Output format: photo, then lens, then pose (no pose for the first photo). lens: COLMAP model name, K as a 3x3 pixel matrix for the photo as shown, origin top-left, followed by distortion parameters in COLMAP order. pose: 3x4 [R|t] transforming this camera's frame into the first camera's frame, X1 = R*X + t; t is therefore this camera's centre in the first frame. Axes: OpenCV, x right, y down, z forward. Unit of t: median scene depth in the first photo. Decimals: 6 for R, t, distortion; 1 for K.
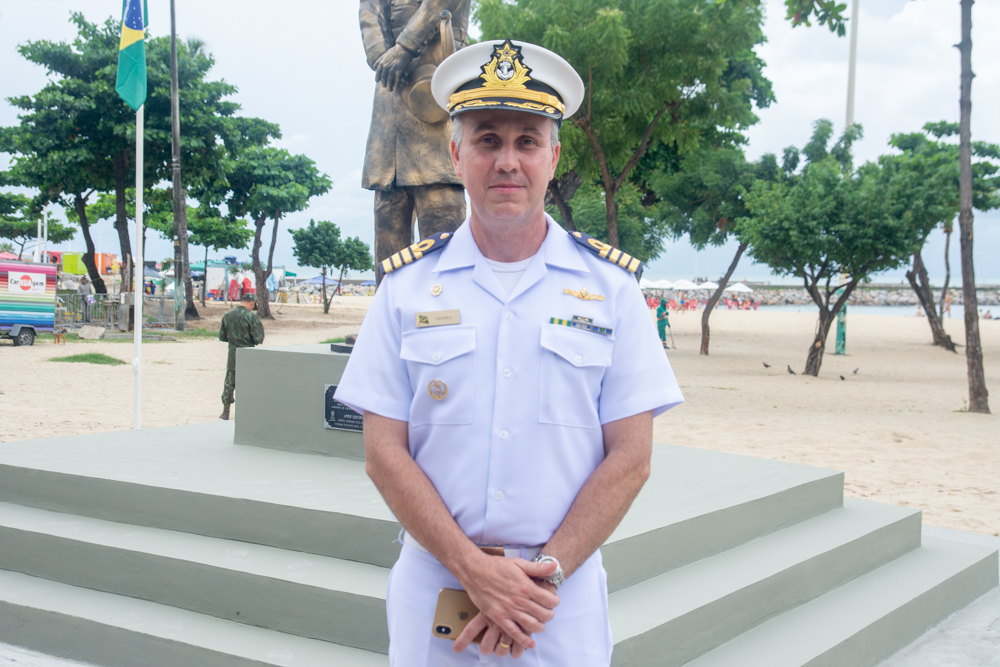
lens RADIAL K [[1423.8, 0, 513.4], [0, 1423.8, 354.1], [0, 0, 1]] dist [0.074327, 0.027871]
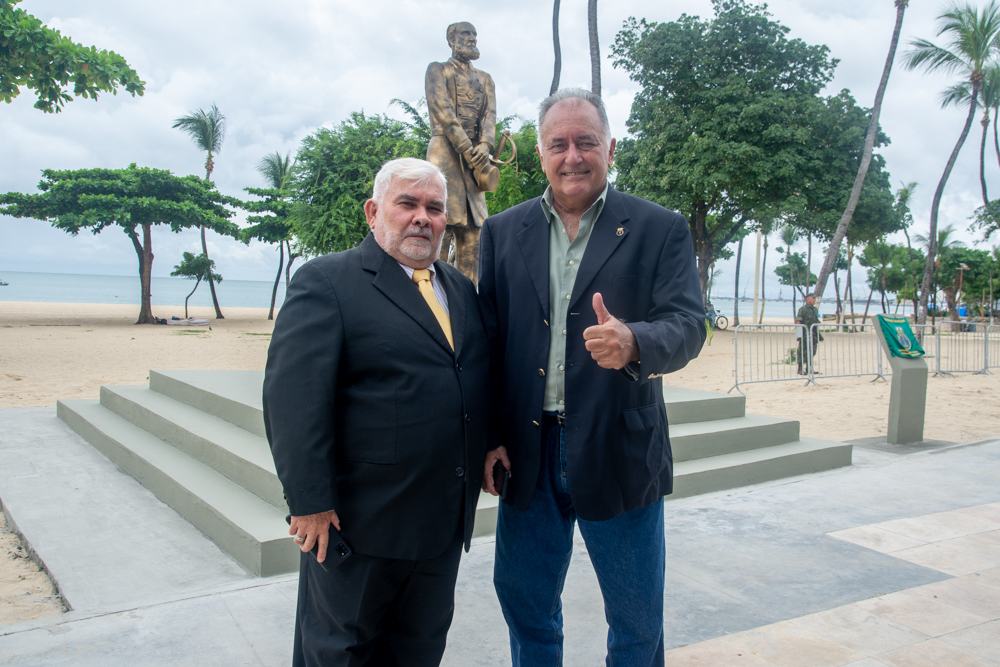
lens RADIAL K [[877.8, 0, 519.2], [0, 877.8, 345.8], [0, 0, 1]] dist [-0.106278, 0.174619]
pose [[0.268009, -0.063206, 0.961341, -0.230680], [0.018628, 0.997999, 0.060423, -0.008635], [-0.963236, 0.001714, 0.268651, 0.147543]]
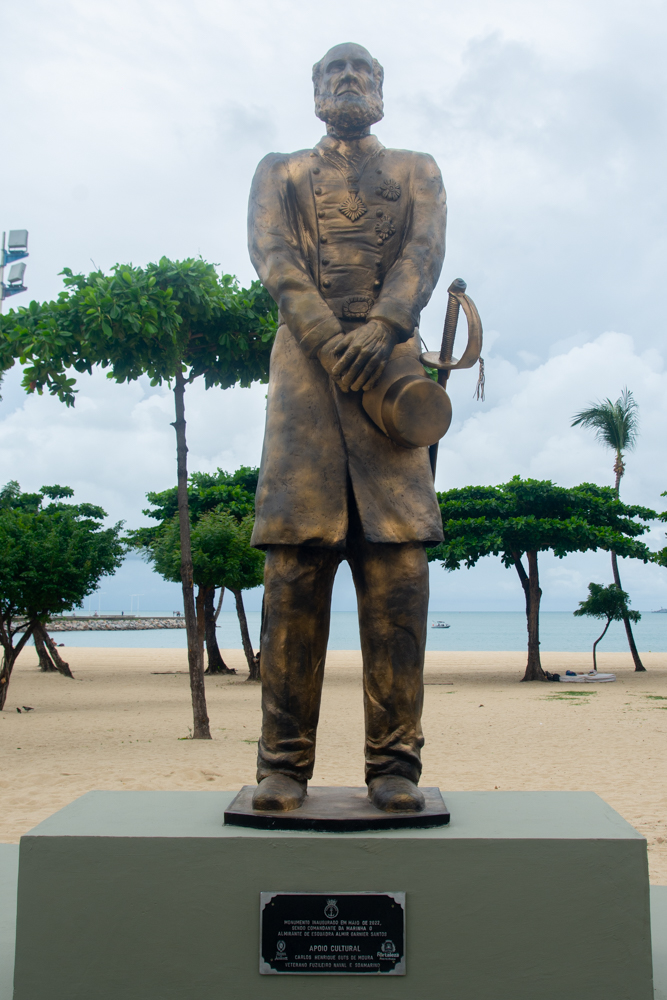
lens RADIAL K [[1112.5, 0, 364.2], [0, 1112.5, 488.4], [0, 0, 1]] dist [-0.067238, 0.164659]
pose [[0.791845, 0.053015, 0.608417, -0.081838], [0.044824, 0.988493, -0.144471, -0.015614], [-0.609075, 0.141670, 0.780357, 0.135657]]
